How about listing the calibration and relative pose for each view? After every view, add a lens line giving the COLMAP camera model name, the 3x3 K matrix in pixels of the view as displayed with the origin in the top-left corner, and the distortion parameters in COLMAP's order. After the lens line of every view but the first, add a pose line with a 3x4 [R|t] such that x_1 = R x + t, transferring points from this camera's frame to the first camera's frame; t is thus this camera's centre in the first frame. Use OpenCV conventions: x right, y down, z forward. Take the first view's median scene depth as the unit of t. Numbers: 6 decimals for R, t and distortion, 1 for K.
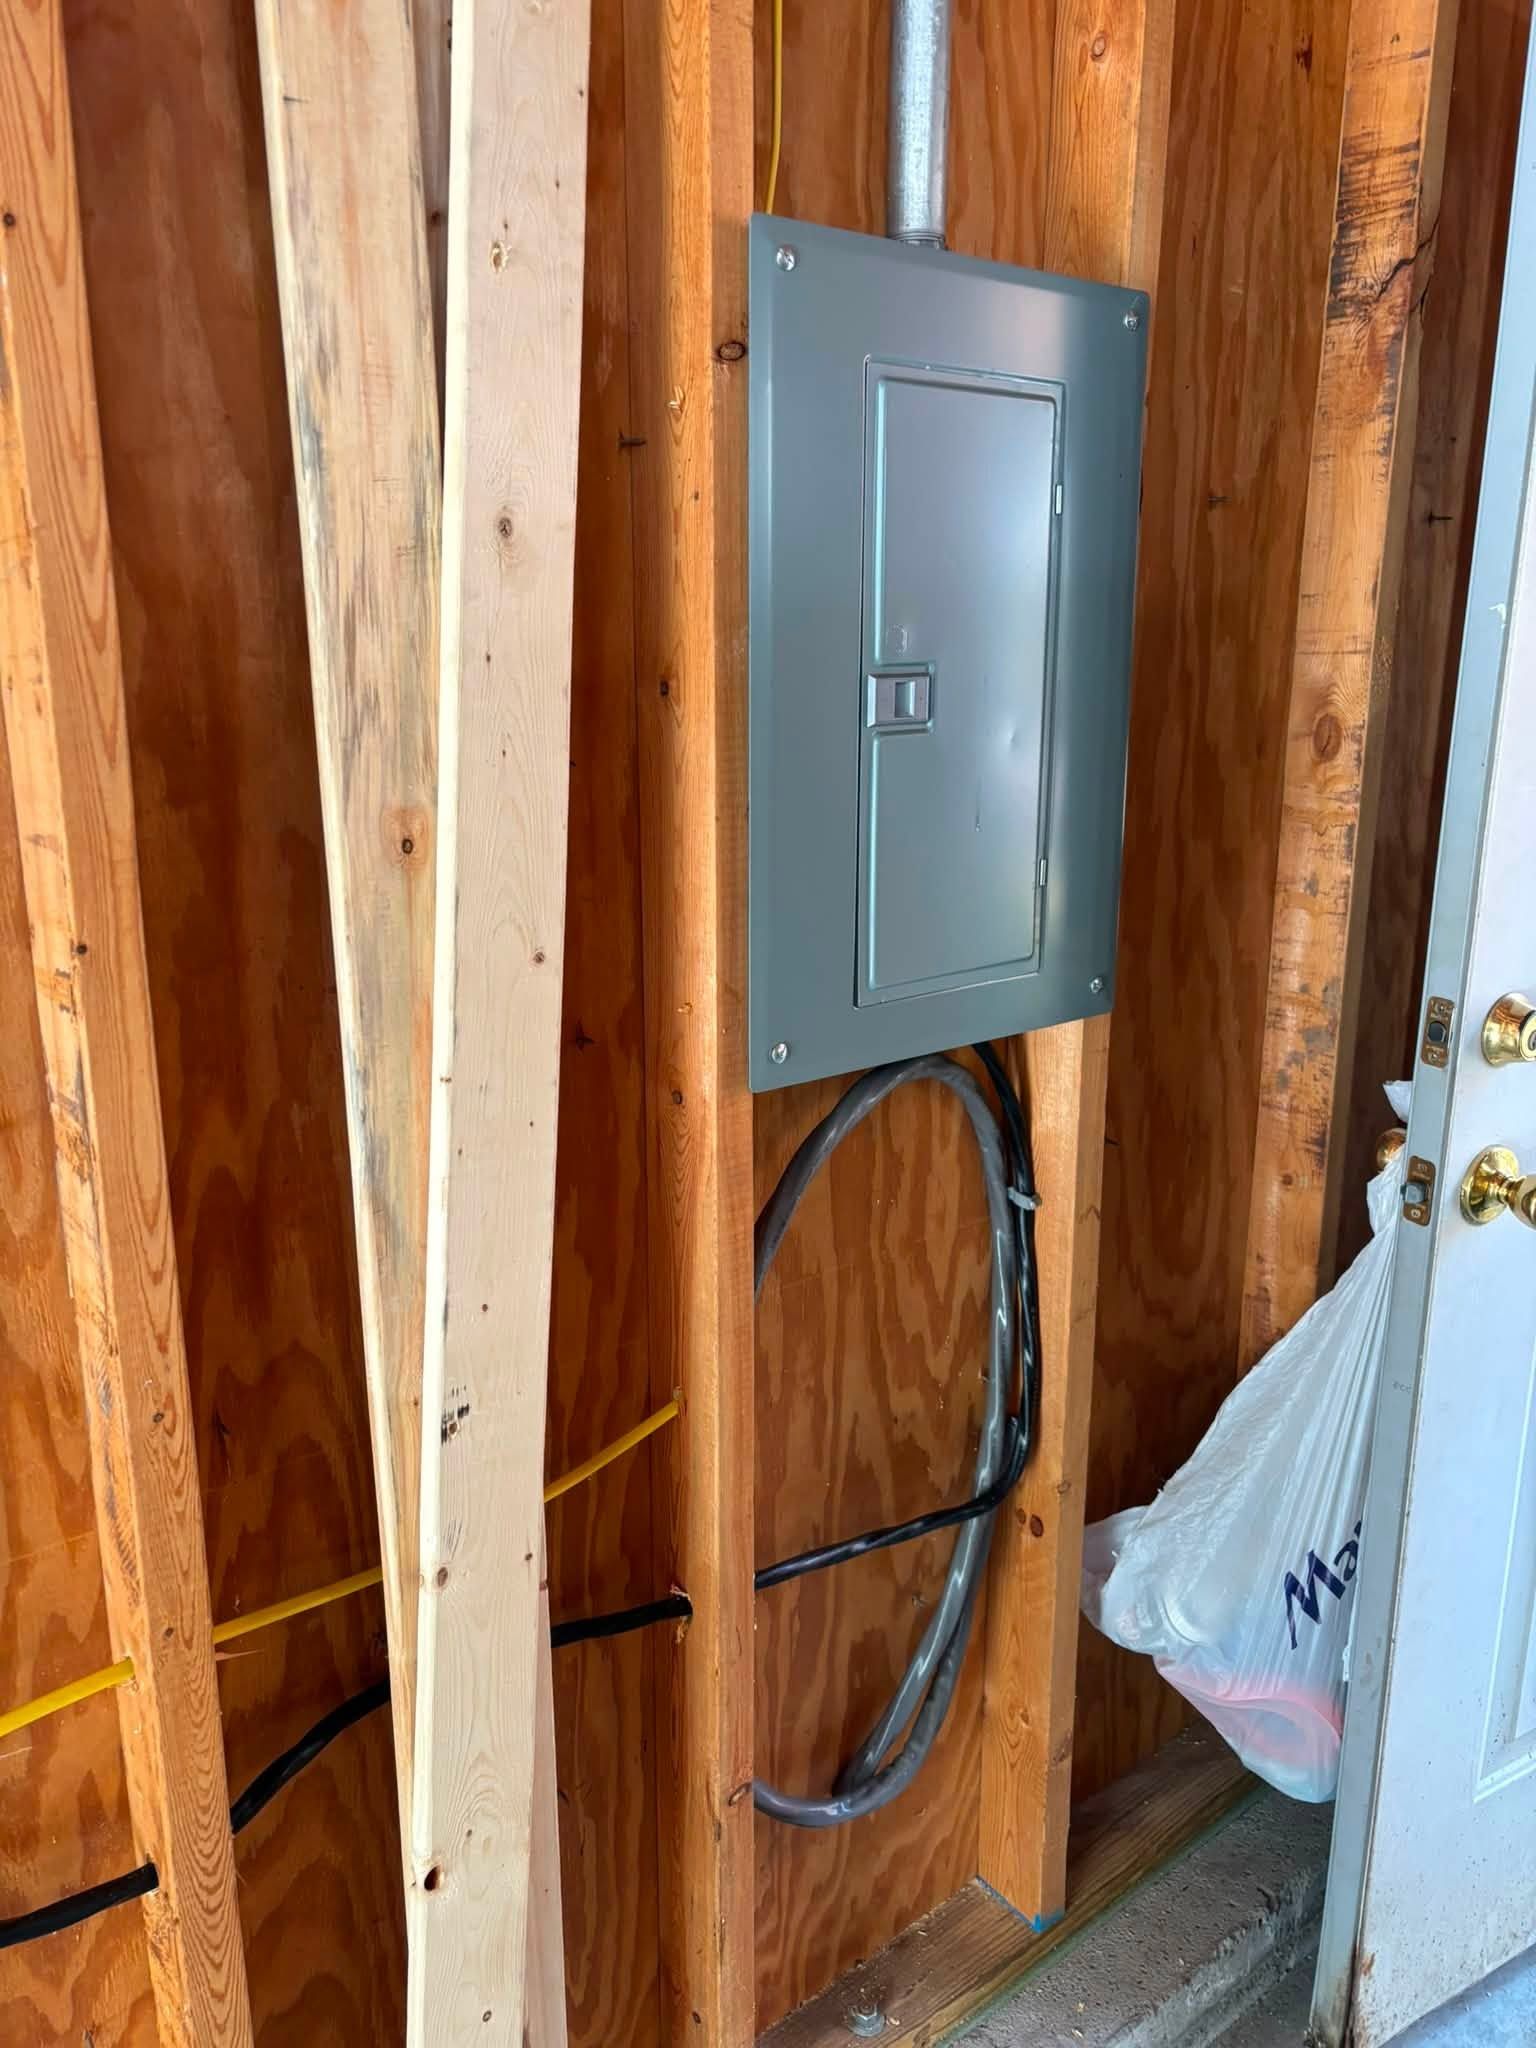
lens RADIAL K [[1495.6, 0, 768.0], [0, 1495.6, 1024.0], [0, 0, 1]] dist [0.035006, -0.056764]
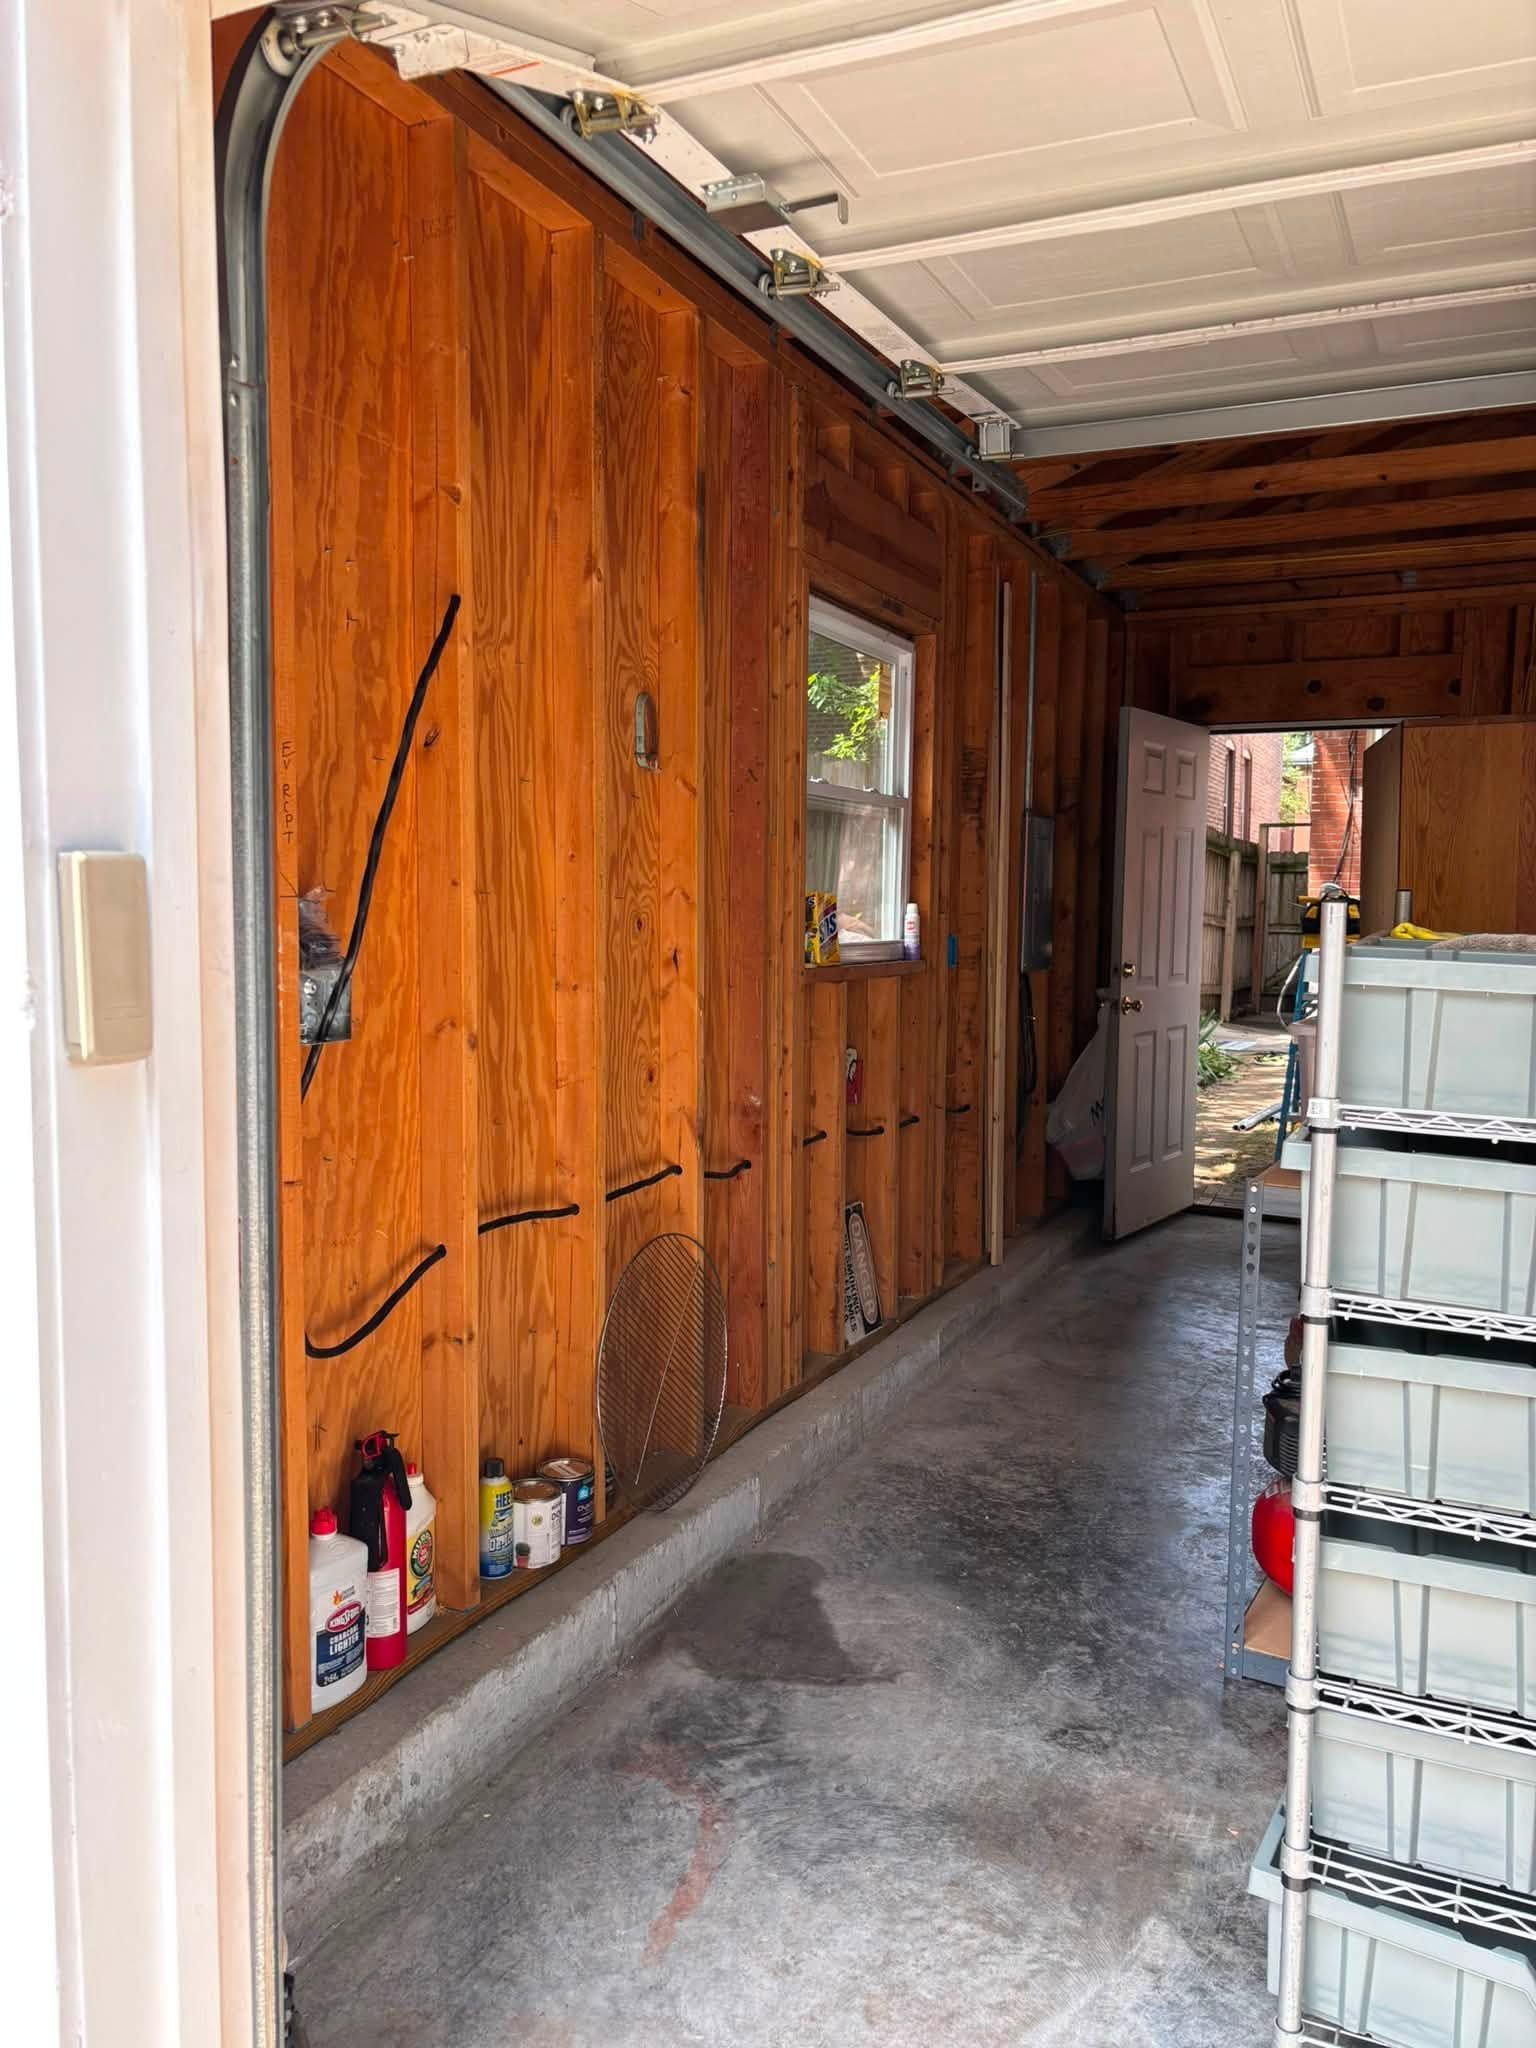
lens RADIAL K [[1560.8, 0, 760.1], [0, 1560.8, 1028.3], [0, 0, 1]] dist [0.041668, -0.086953]
pose [[0.902542, -0.029752, 0.429572, -2.353606], [0.103653, 0.983287, -0.149677, 0.709261], [-0.417939, 0.179616, 0.890542, -2.518552]]
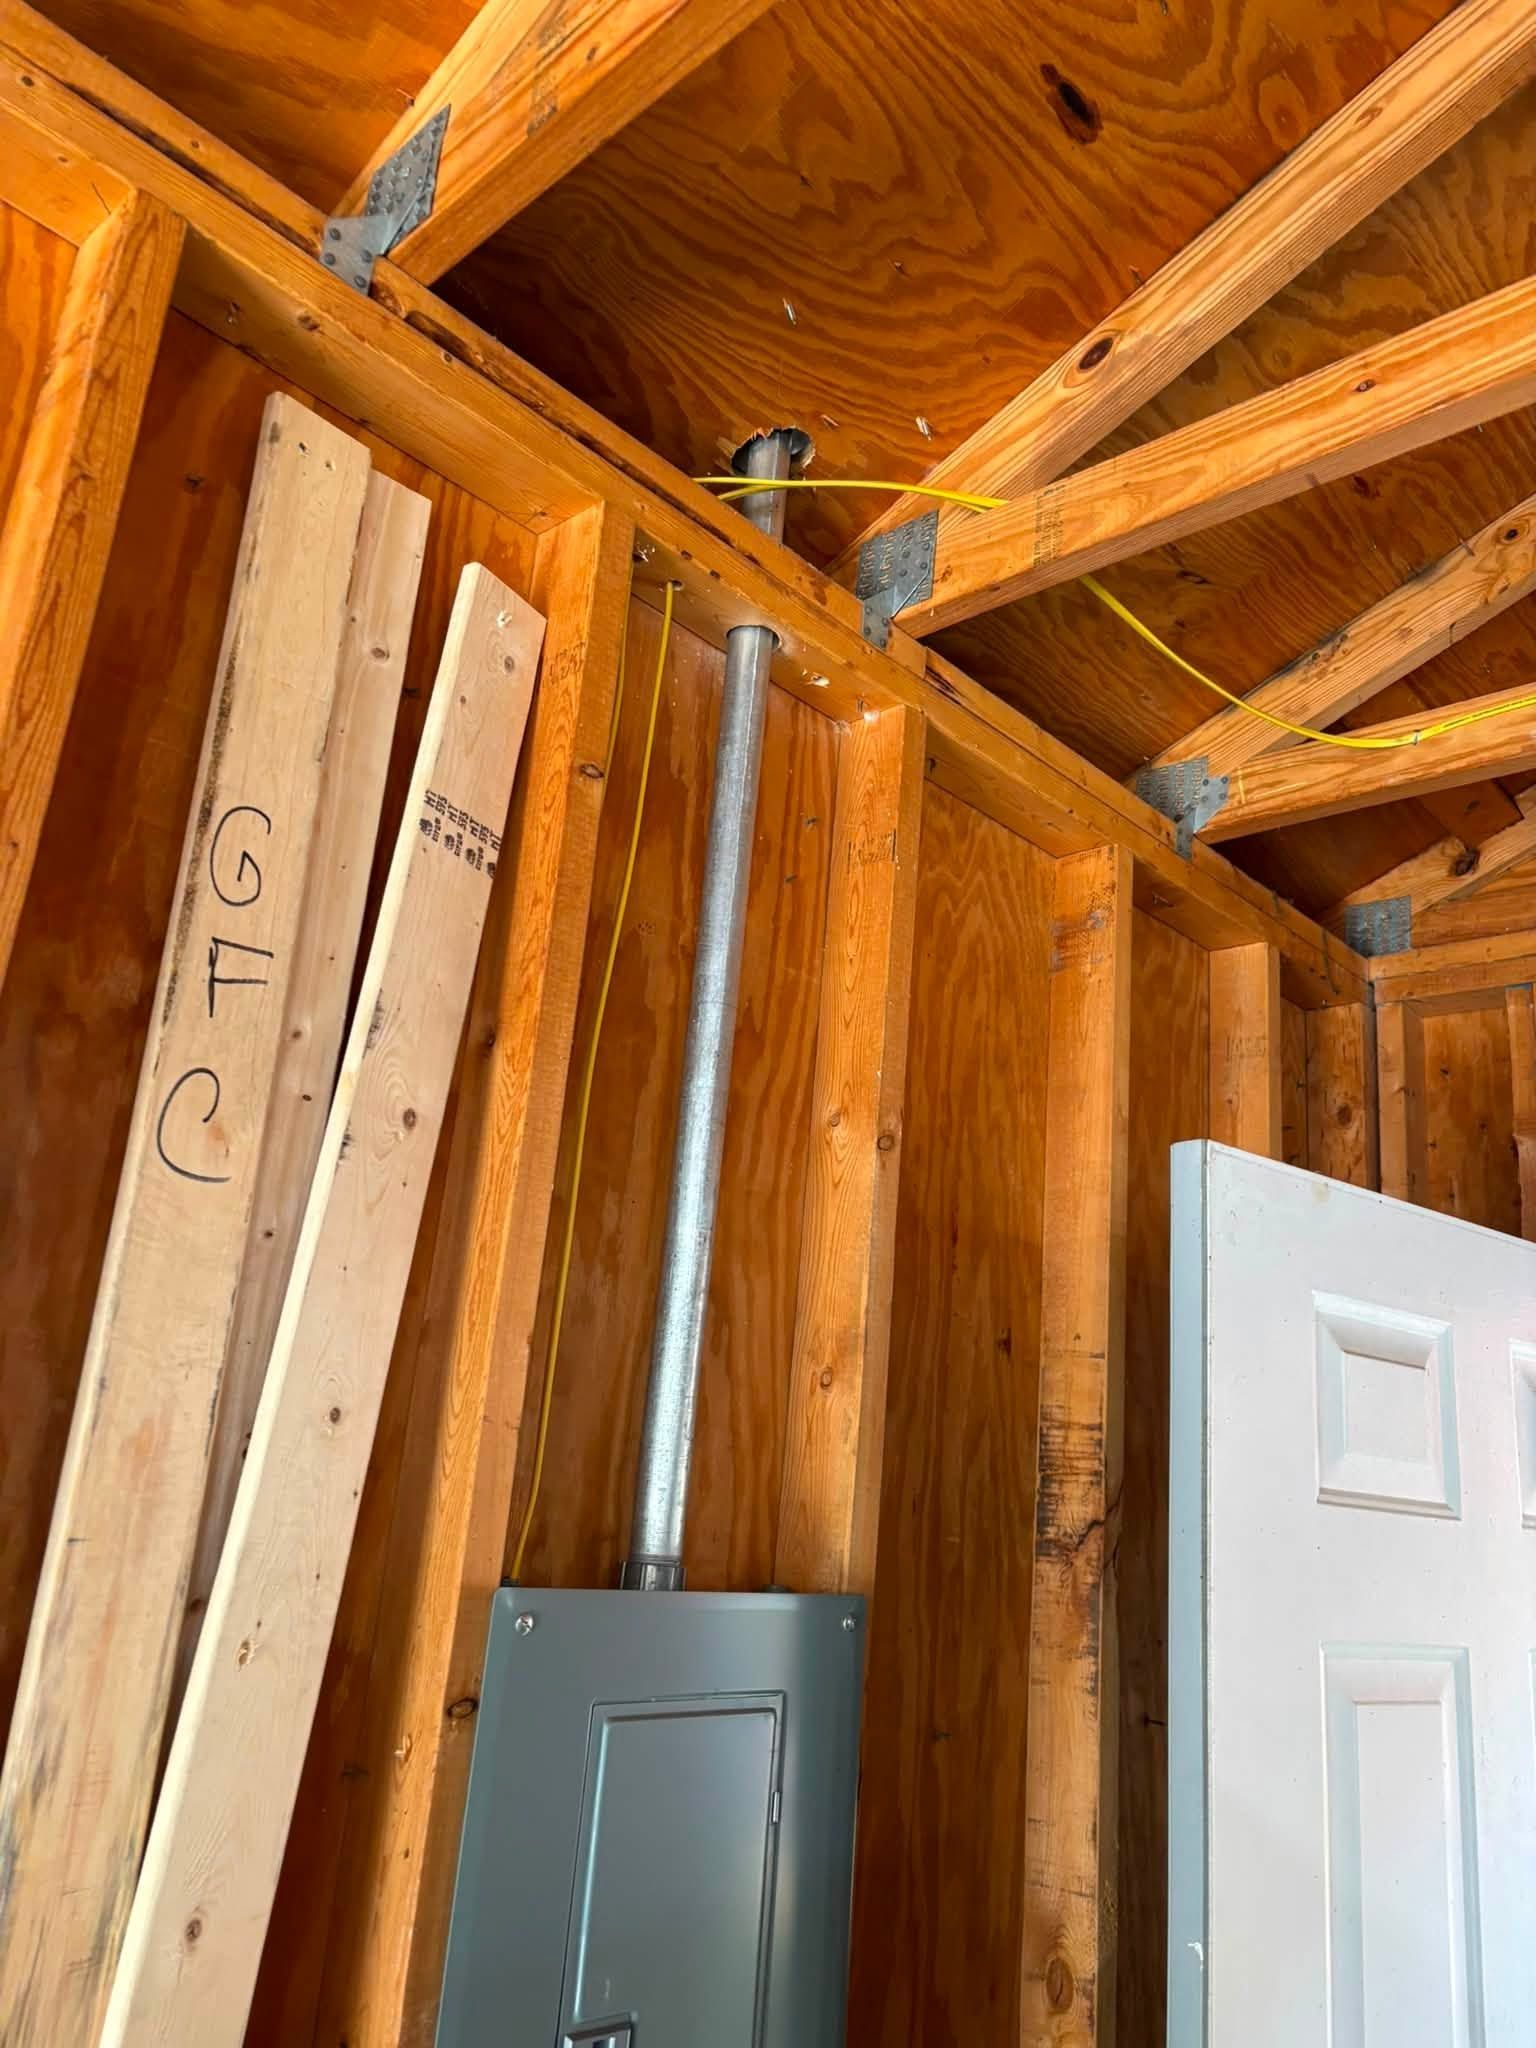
lens RADIAL K [[1496.5, 0, 781.4], [0, 1496.5, 1024.0], [0, 0, 1]] dist [0.031289, -0.045018]
pose [[0.987471, 0.114992, 0.108061, 0.019853], [-0.041920, 0.851363, -0.522899, -0.225054], [-0.152129, 0.511817, 0.845517, -0.125803]]
